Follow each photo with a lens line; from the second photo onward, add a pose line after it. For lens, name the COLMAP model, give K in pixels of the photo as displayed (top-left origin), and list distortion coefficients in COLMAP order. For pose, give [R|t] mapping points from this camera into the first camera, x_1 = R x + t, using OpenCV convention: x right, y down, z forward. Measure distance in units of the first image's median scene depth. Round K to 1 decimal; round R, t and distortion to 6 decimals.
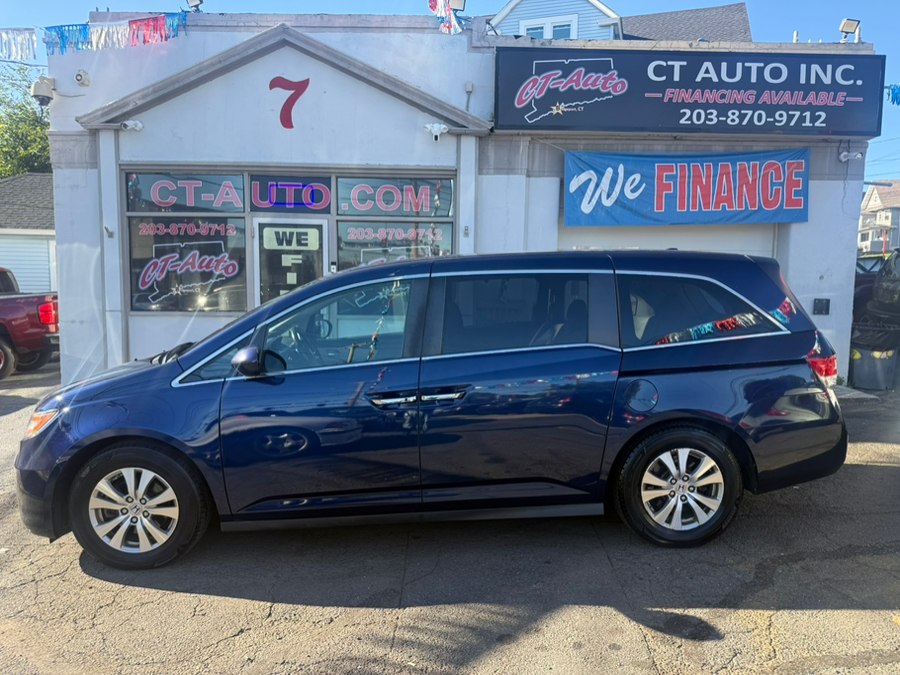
lens RADIAL K [[662.2, 0, 446.4], [0, 662.2, 340.5], [0, 0, 1]] dist [0.008907, -0.008605]
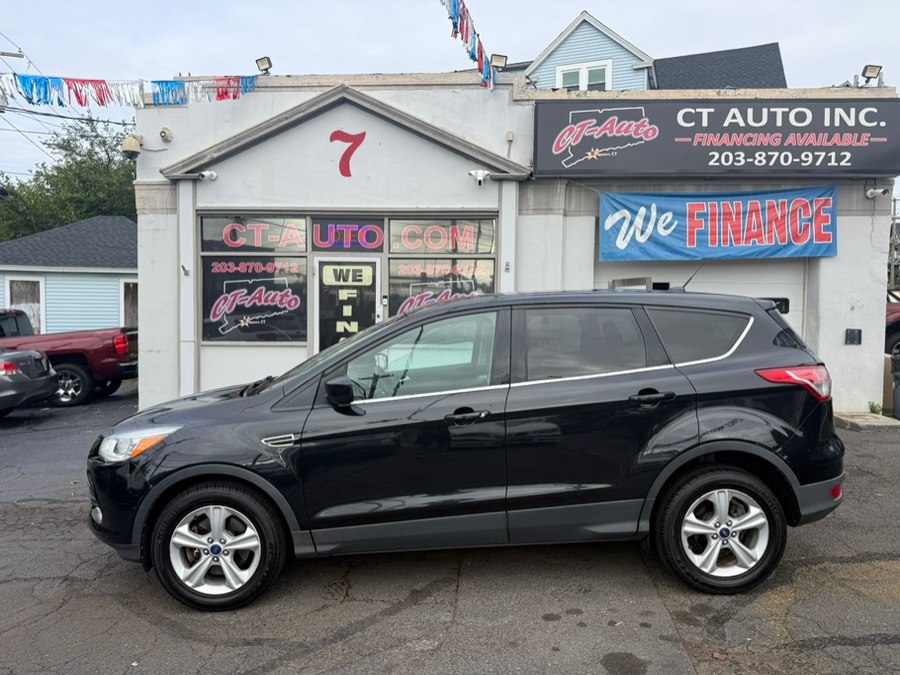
lens RADIAL K [[660.3, 0, 443.2], [0, 660.3, 338.8], [0, 0, 1]] dist [0.038185, -0.042431]
pose [[0.998100, -0.000738, -0.061603, -0.009454], [-0.002768, 0.998381, -0.056820, 0.013735], [0.061545, 0.056883, 0.996482, -0.077009]]
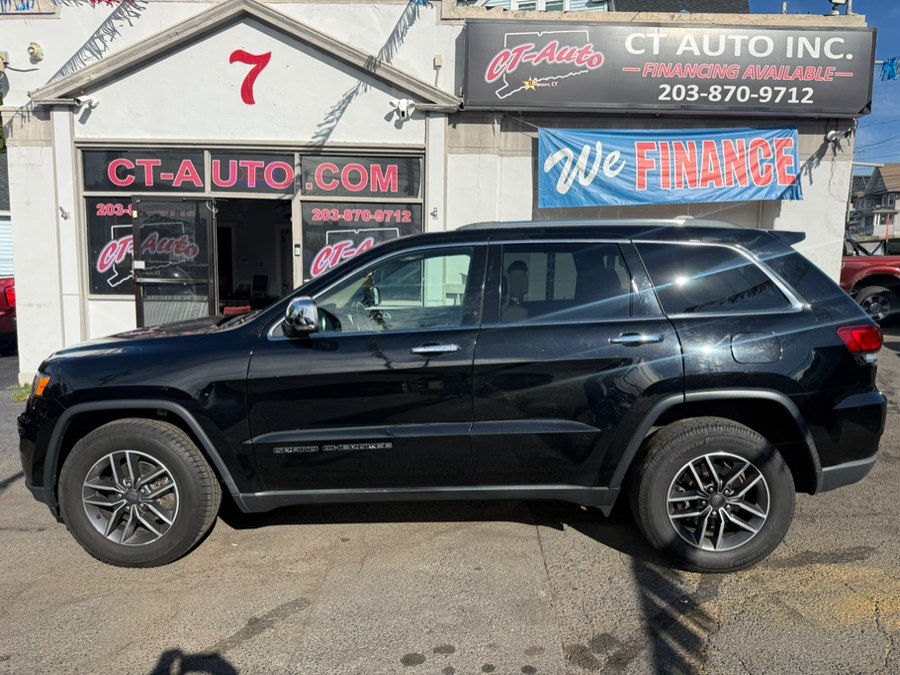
lens RADIAL K [[658.5, 0, 445.7], [0, 658.5, 341.5], [0, 0, 1]] dist [0.004451, -0.003243]
pose [[0.999931, 0.005338, -0.010489, 0.057710], [-0.005054, 0.999623, 0.026990, -0.004570], [0.010629, -0.026935, 0.999581, 0.041988]]
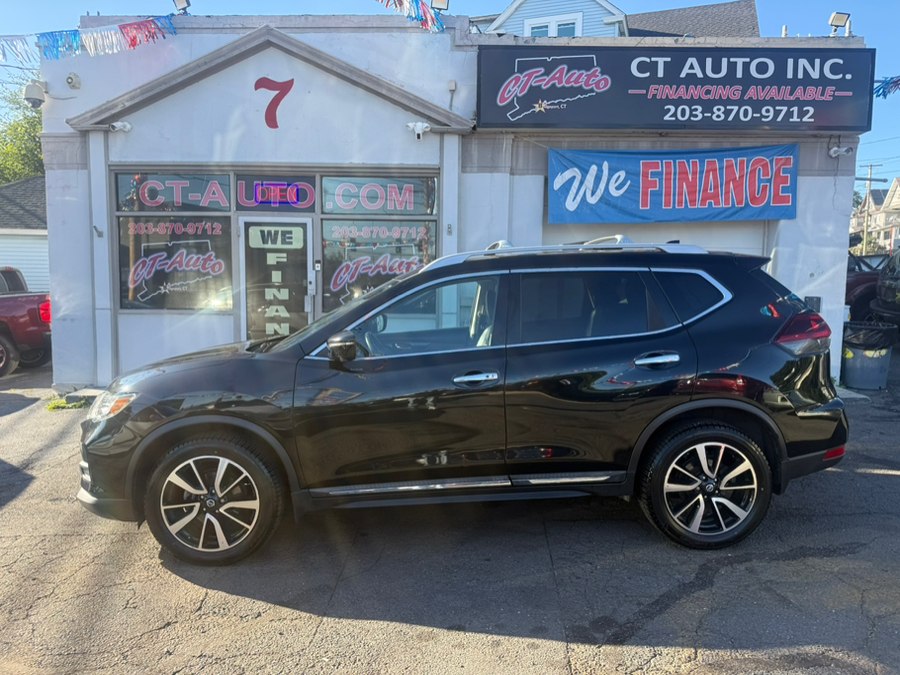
lens RADIAL K [[661.8, 0, 447.3], [0, 661.8, 336.7], [0, 0, 1]] dist [0.008072, -0.007493]
pose [[0.999454, 0.001695, -0.033004, 0.061346], [-0.001835, 0.999989, -0.004203, 0.001405], [0.032997, 0.004261, 0.999446, 0.000862]]
